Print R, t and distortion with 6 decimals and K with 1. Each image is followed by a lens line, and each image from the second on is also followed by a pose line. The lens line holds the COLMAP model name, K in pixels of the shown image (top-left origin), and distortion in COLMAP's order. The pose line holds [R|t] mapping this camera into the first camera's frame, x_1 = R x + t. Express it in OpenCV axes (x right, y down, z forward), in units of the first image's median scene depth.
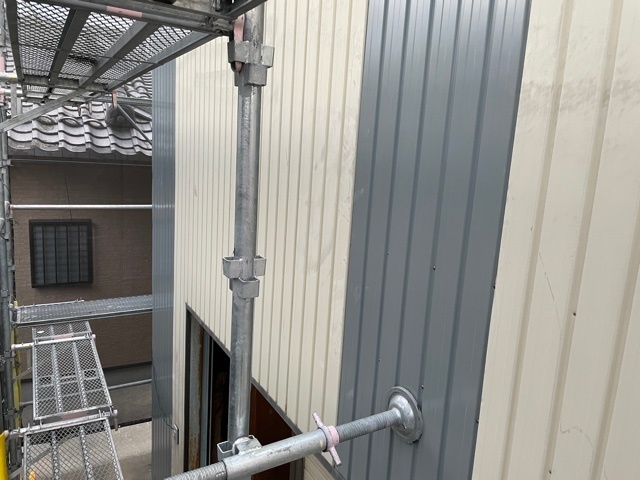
lens RADIAL K [[487.0, 0, 320.0], [0, 487.0, 240.0], [0, 0, 1]] dist [0.065348, -0.110700]
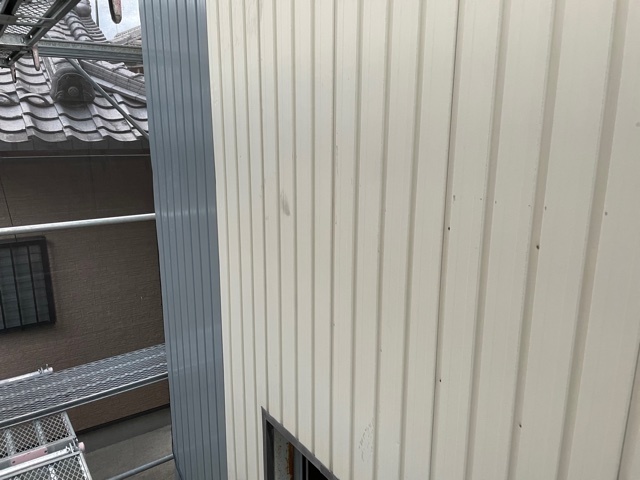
lens RADIAL K [[515.6, 0, 318.1], [0, 515.6, 261.2], [0, 0, 1]] dist [0.089222, -0.129897]
pose [[0.995819, -0.073631, 0.054073, -0.123543], [0.069709, 0.995026, 0.071159, -0.035906], [-0.059043, -0.067092, 0.995998, 0.234444]]
